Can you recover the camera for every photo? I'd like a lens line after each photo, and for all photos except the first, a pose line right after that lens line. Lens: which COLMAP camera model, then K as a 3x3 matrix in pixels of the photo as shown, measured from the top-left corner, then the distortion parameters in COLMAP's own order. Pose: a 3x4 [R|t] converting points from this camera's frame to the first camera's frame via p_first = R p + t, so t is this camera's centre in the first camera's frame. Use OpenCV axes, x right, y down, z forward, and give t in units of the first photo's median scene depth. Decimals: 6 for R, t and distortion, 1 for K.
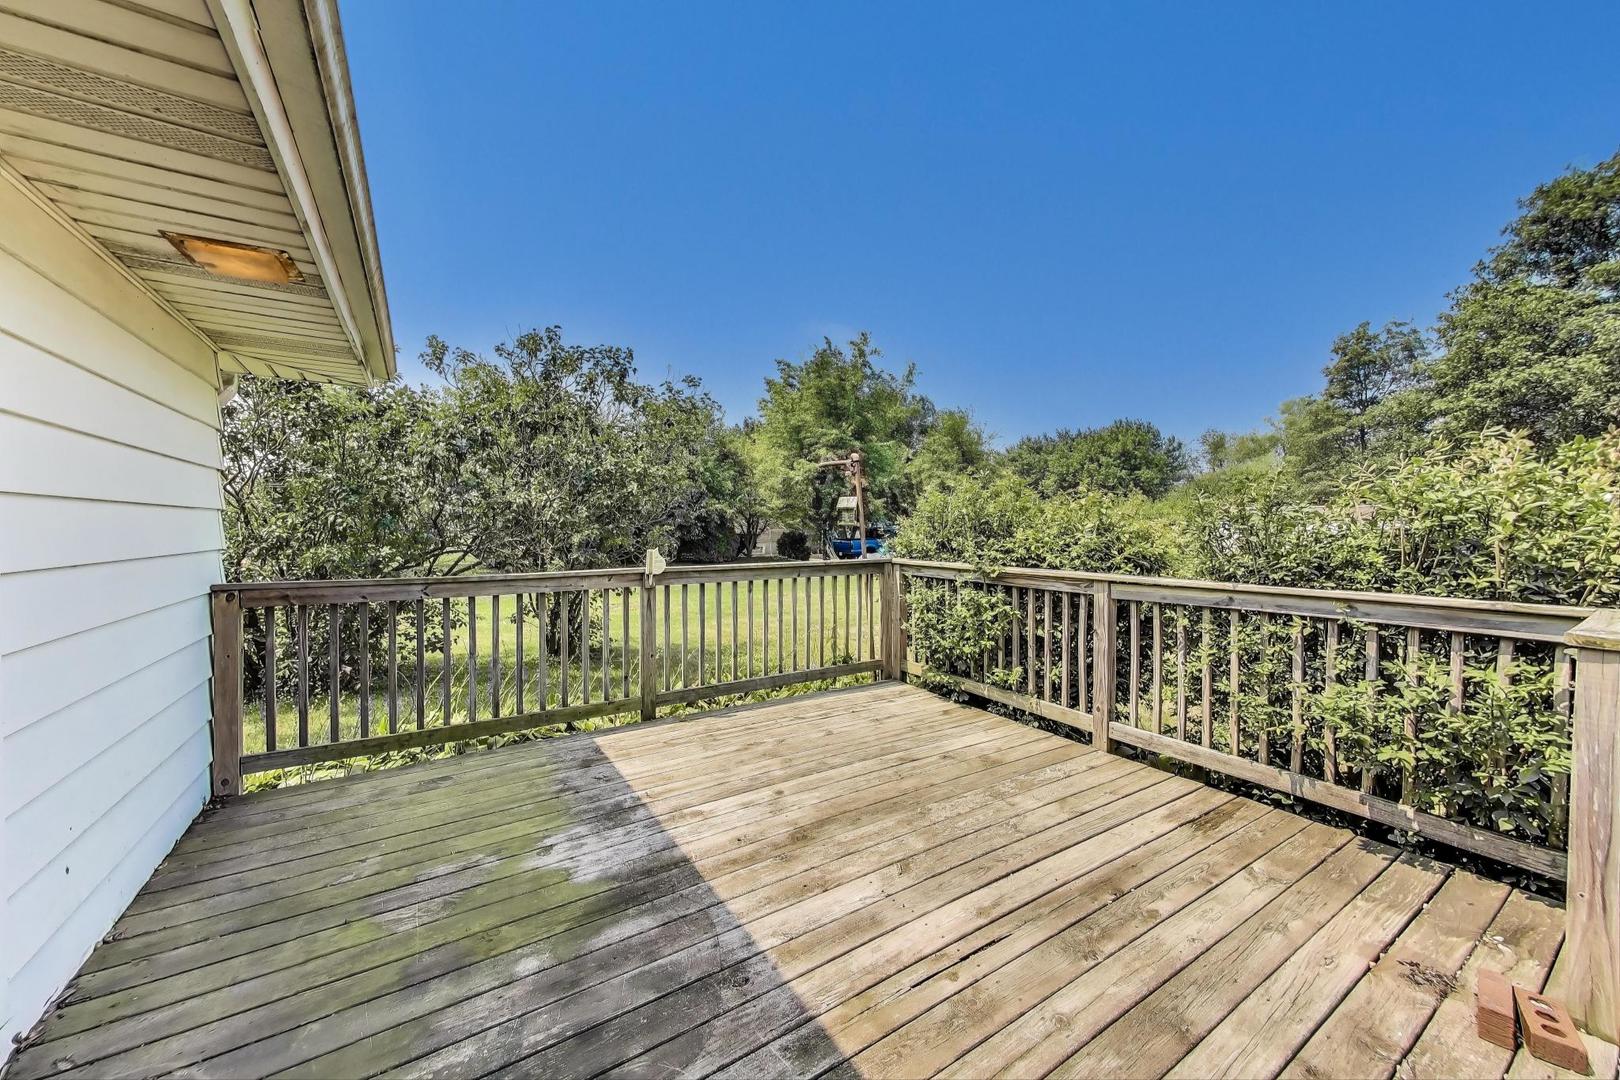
lens RADIAL K [[587.3, 0, 806.9], [0, 587.3, 542.7], [0, 0, 1]] dist [0.009544, -0.000075]
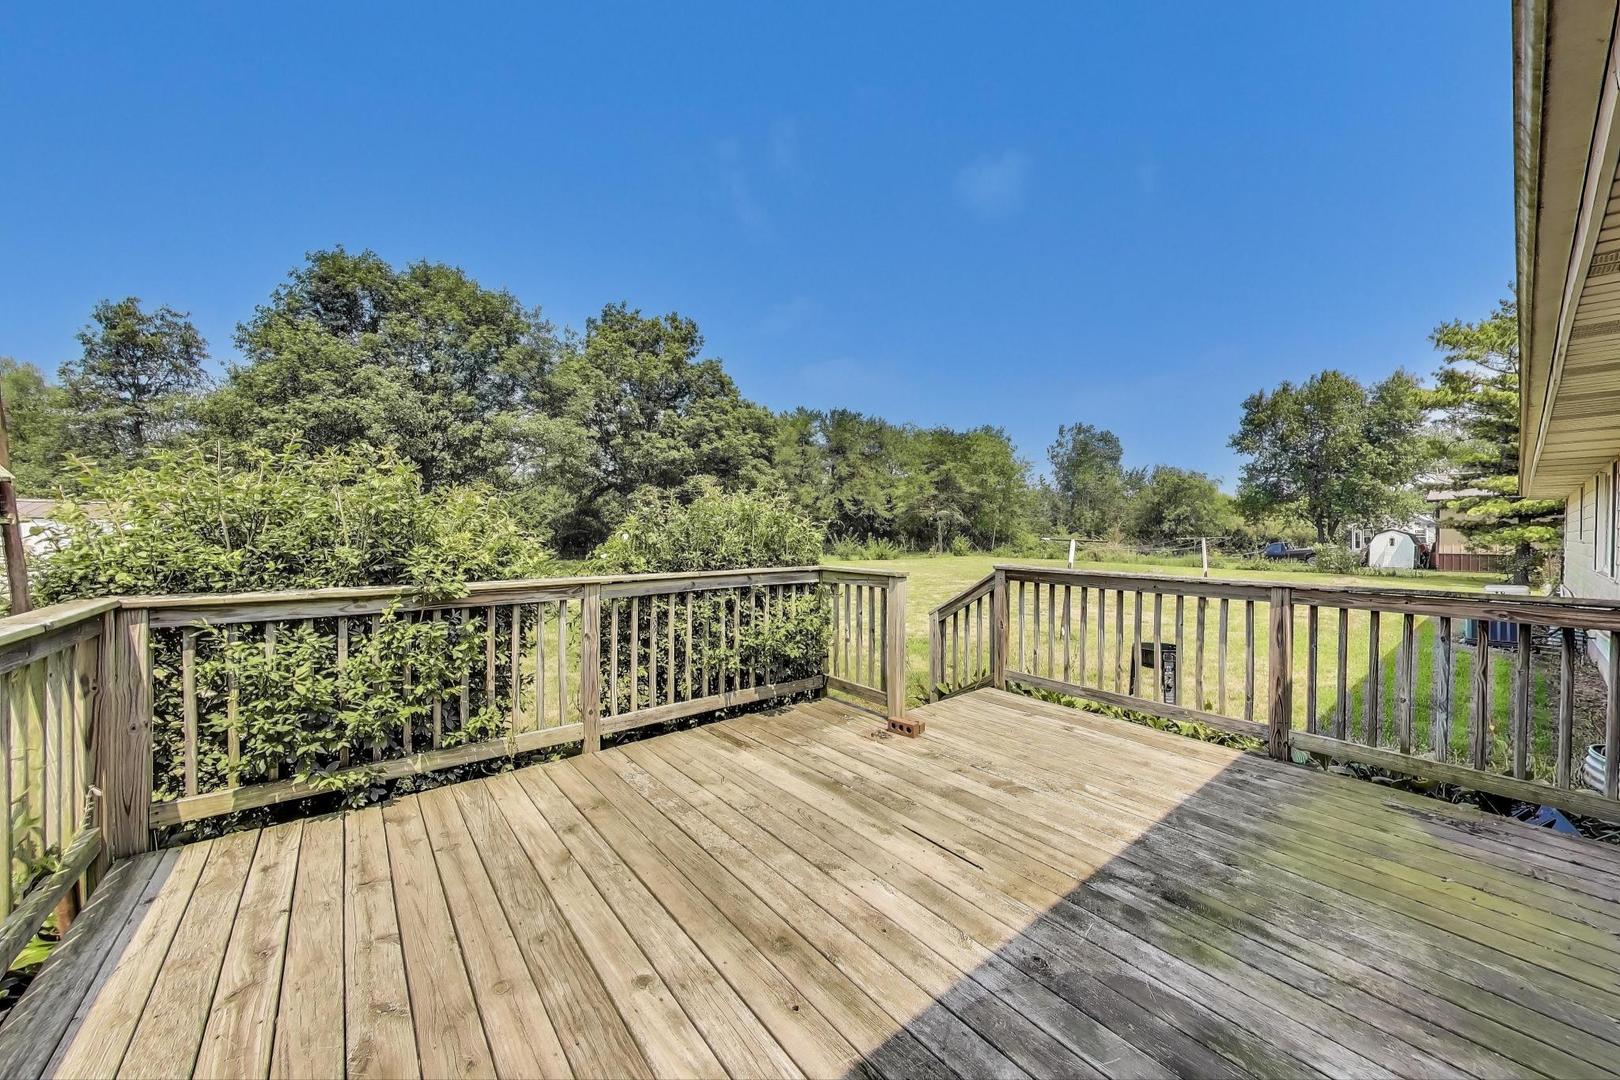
lens RADIAL K [[587.3, 0, 813.8], [0, 587.3, 529.4], [0, 0, 1]] dist [0.009544, -0.000075]
pose [[-0.115515, -0.002187, 0.993303, -0.650757], [0.024315, 0.999692, 0.005028, -0.029133], [-0.993008, 0.024733, -0.115426, 0.876284]]
